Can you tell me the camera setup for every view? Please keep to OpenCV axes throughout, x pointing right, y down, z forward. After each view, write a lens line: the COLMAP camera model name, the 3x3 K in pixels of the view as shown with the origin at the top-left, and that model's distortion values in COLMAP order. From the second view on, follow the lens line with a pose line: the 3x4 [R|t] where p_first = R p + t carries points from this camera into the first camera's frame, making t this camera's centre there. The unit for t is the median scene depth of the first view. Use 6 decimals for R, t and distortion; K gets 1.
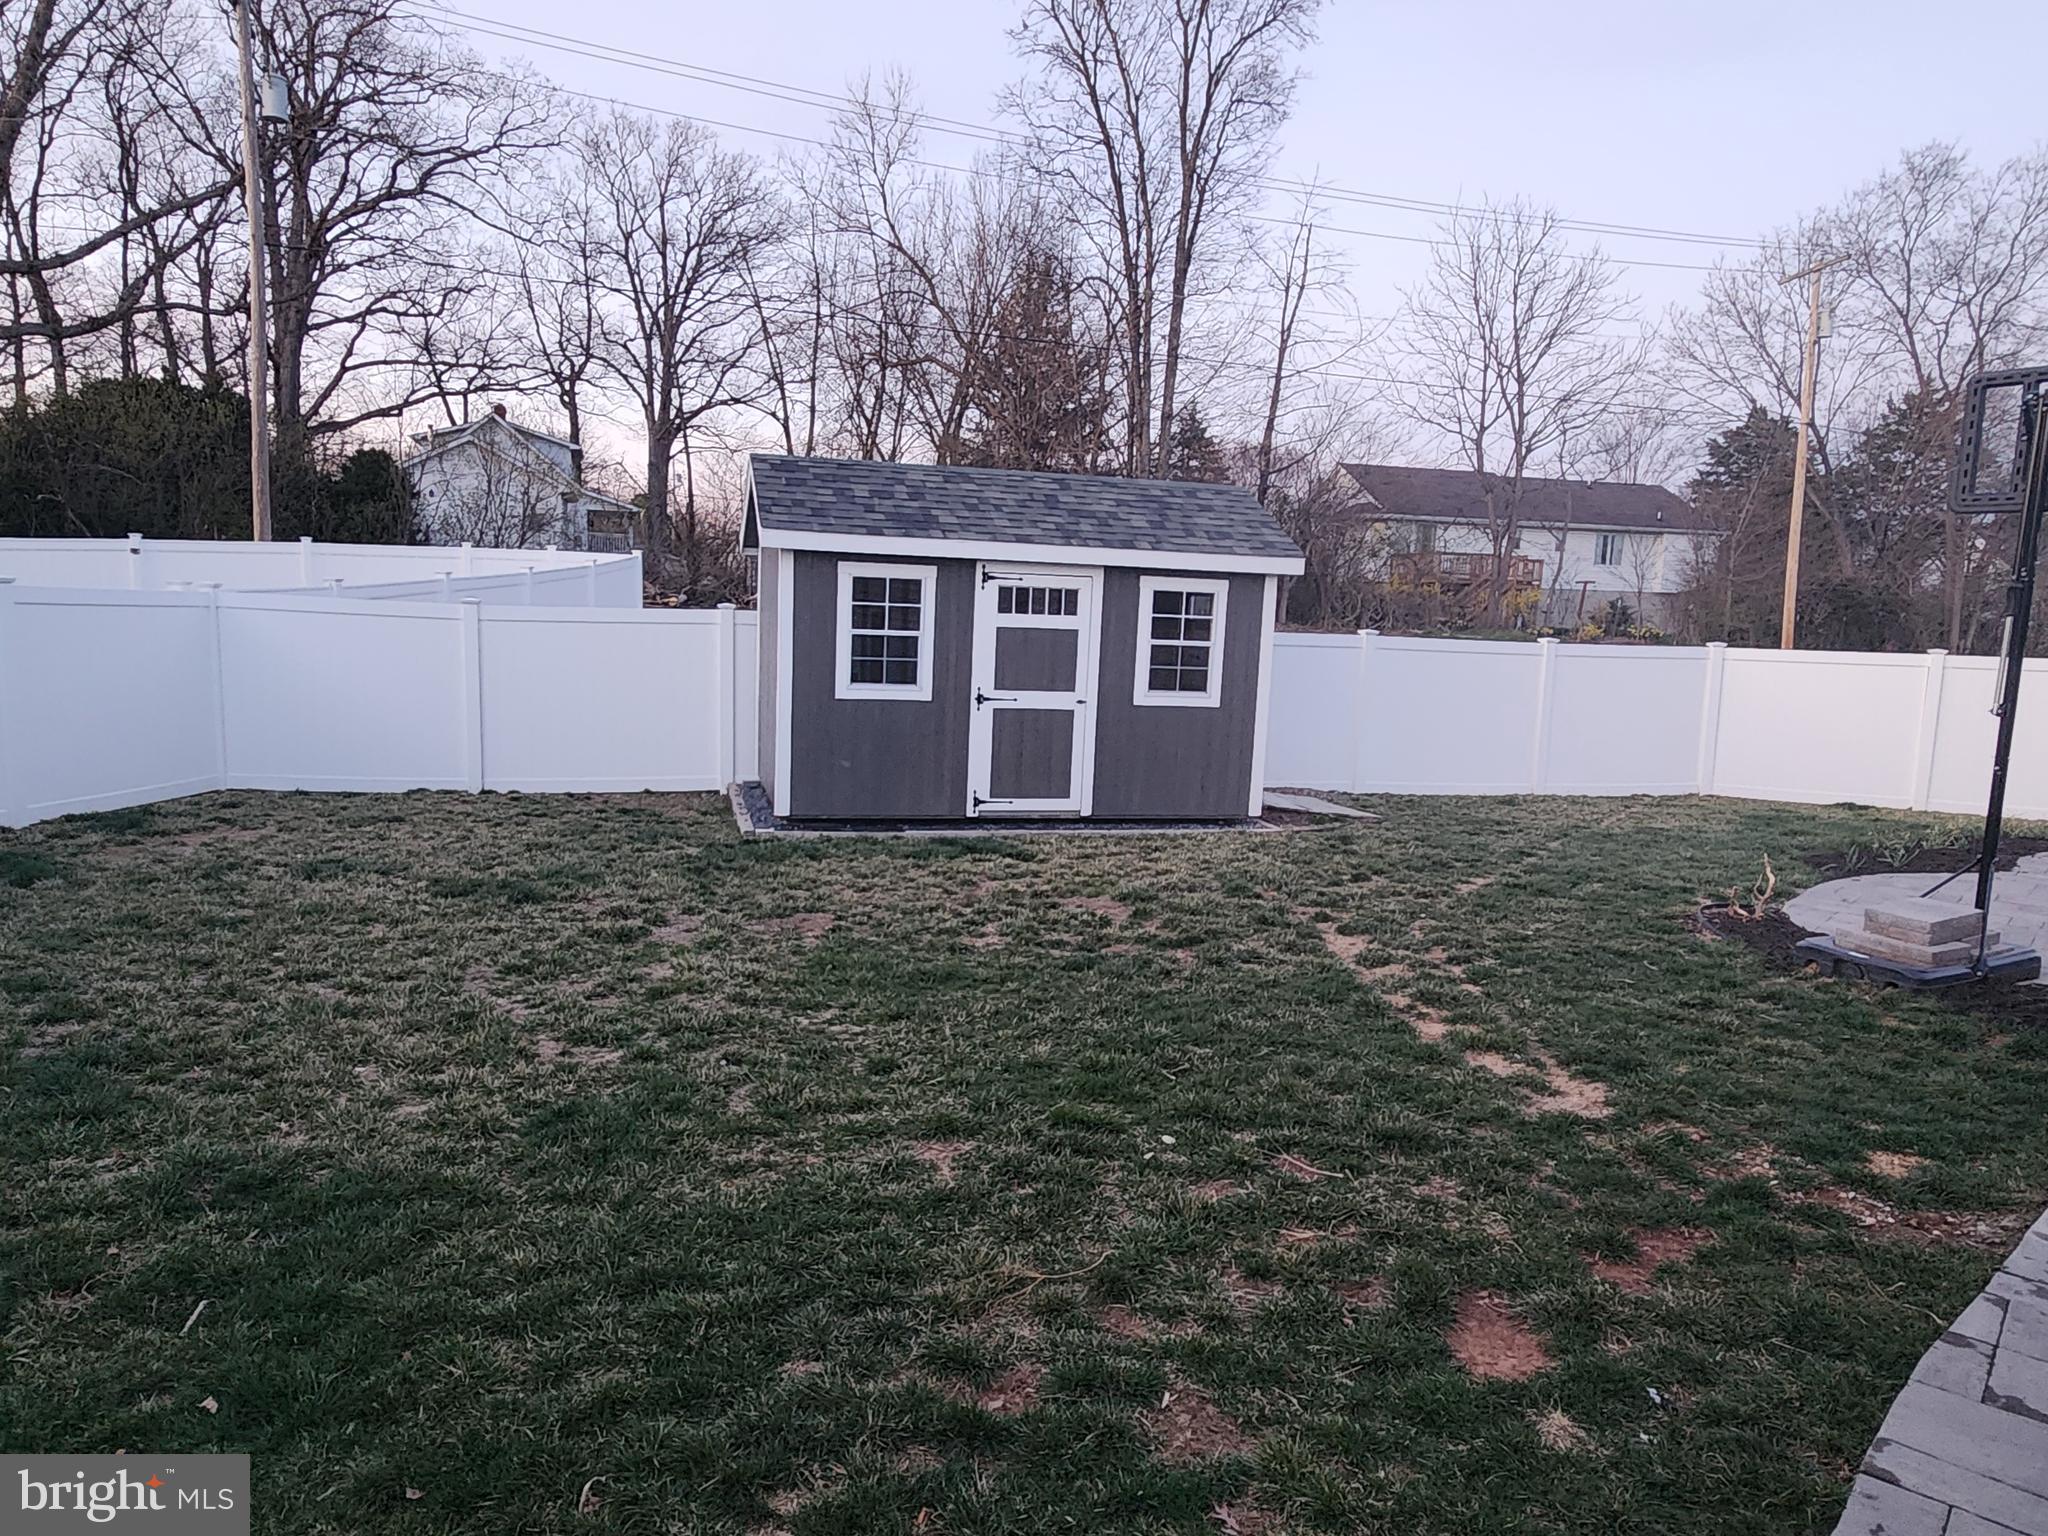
lens RADIAL K [[1066.7, 0, 1172.5], [0, 1066.7, 777.4], [0, 0, 1]] dist [-0.001408, -0.001694]
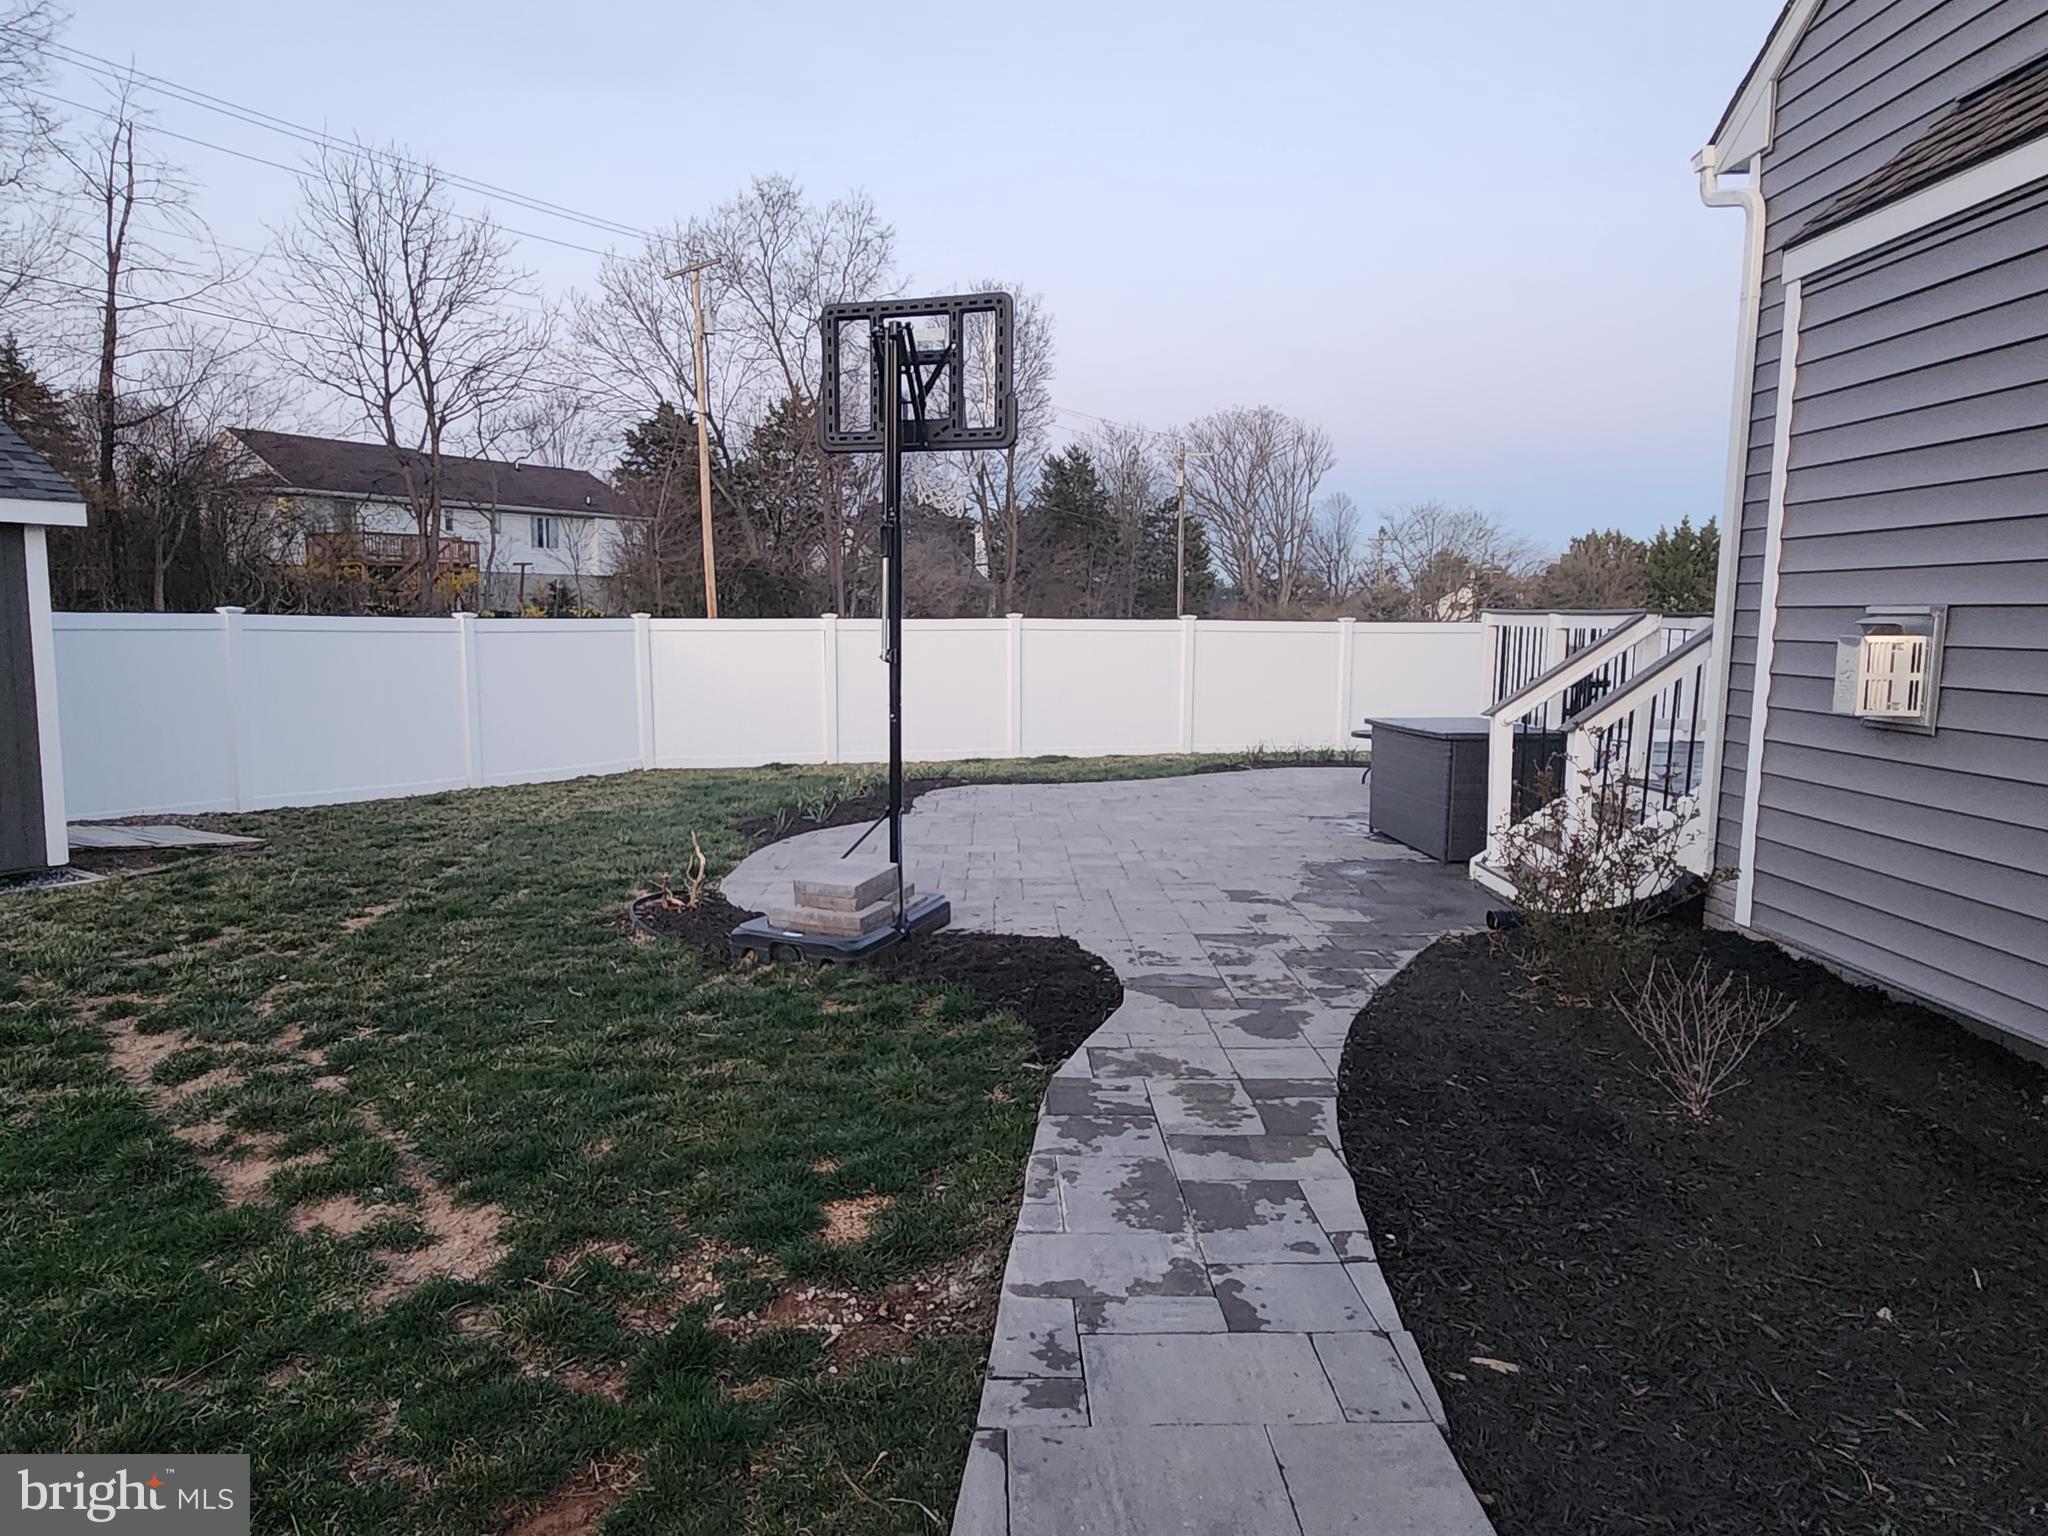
lens RADIAL K [[849.2, 0, 1028.8], [0, 849.2, 775.3], [0, 0, 1]] dist [0.005069, 0.000214]
pose [[0.665463, -0.119498, 0.736803, 0.149661], [0.099911, 0.992479, 0.070728, 0.001378], [-0.739714, 0.026548, 0.672398, 0.207825]]
